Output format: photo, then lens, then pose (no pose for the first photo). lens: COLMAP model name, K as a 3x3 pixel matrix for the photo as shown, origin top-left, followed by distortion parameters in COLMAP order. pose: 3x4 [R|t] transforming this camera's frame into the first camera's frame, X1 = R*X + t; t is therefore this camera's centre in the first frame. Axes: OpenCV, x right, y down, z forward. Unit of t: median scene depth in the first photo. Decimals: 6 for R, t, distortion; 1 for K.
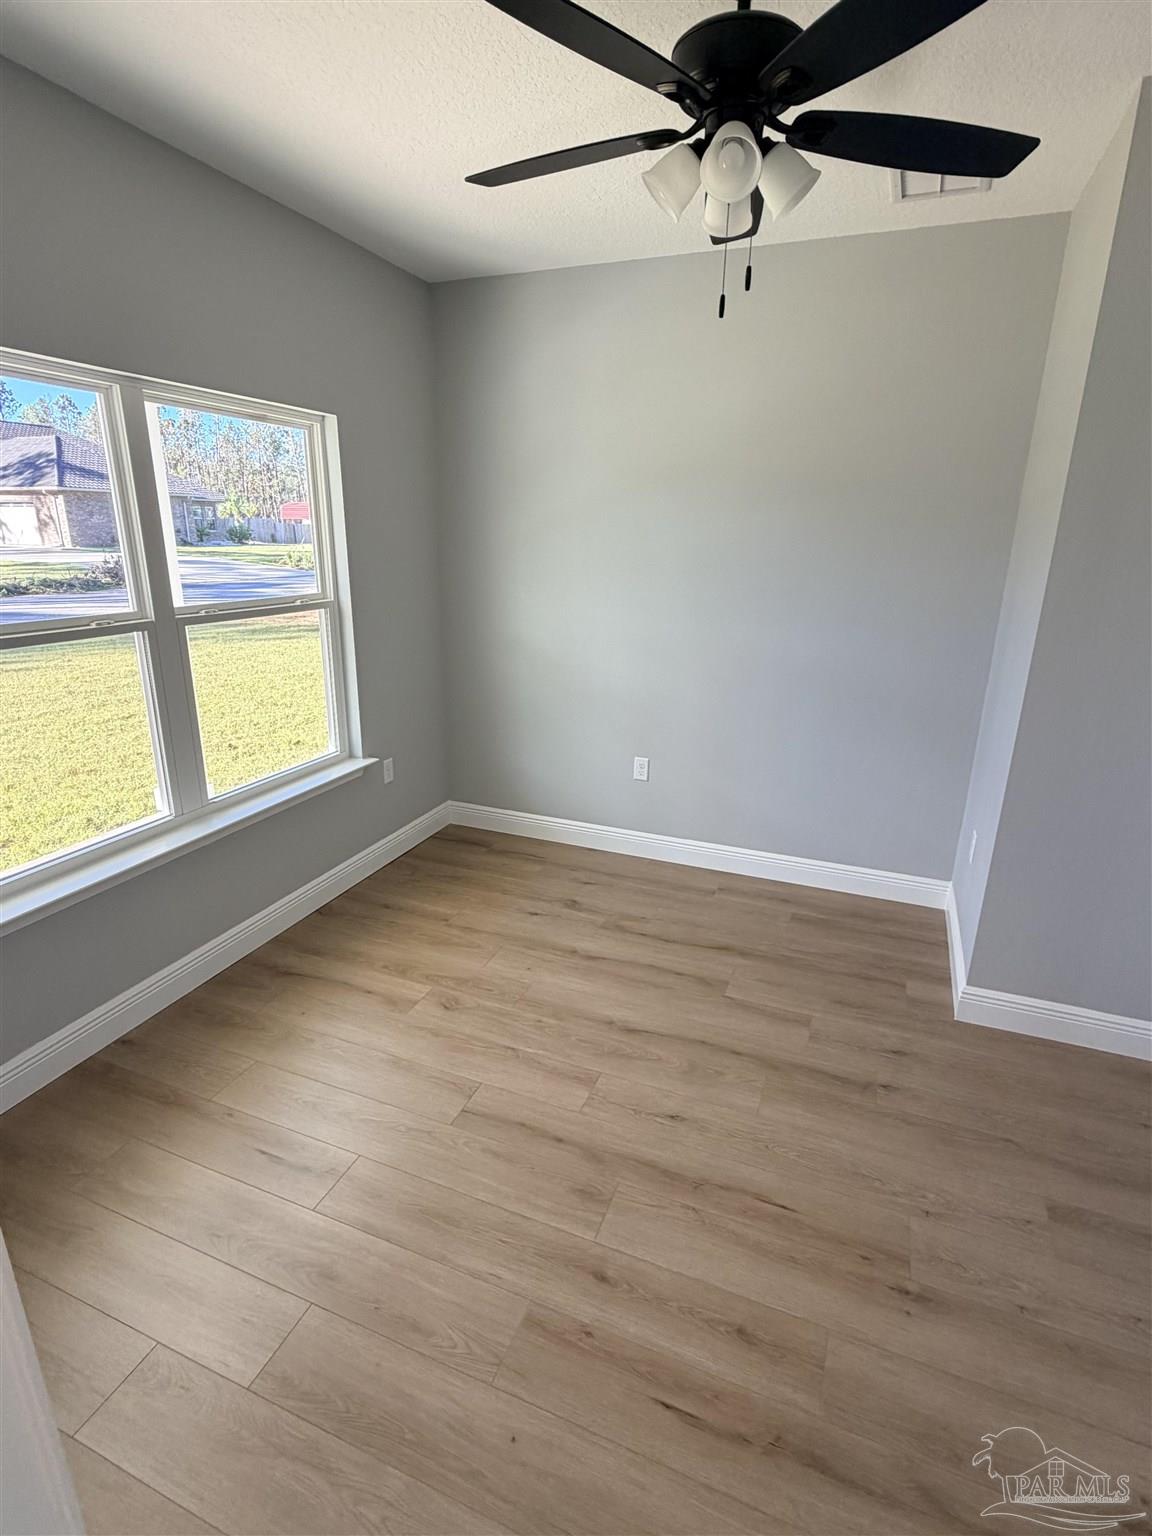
lens RADIAL K [[757.1, 0, 576.0], [0, 757.1, 768.0], [0, 0, 1]] dist [-0.001104, -0.000227]
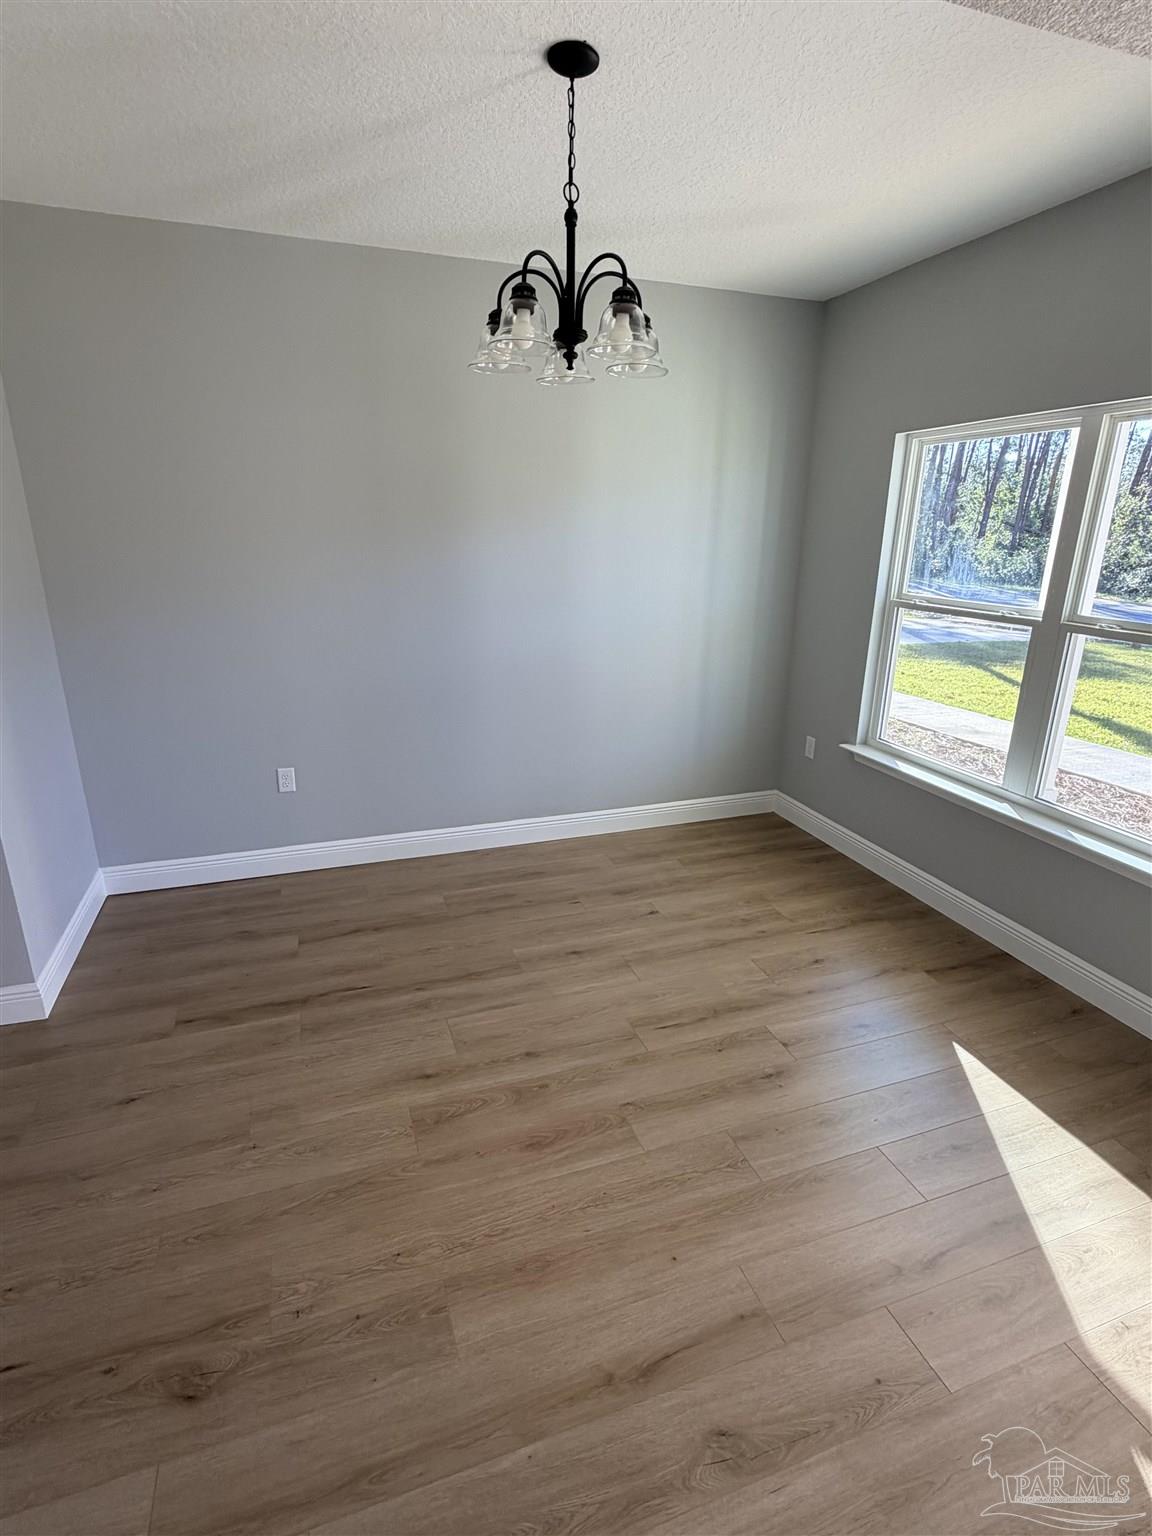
lens RADIAL K [[757.1, 0, 576.0], [0, 757.1, 768.0], [0, 0, 1]] dist [-0.001104, -0.000227]
pose [[-0.746086, 0.228591, -0.625381, 0.668269], [-0.176940, 0.837389, 0.517176, -0.446870], [0.641909, 0.496513, -0.584317, 1.262782]]
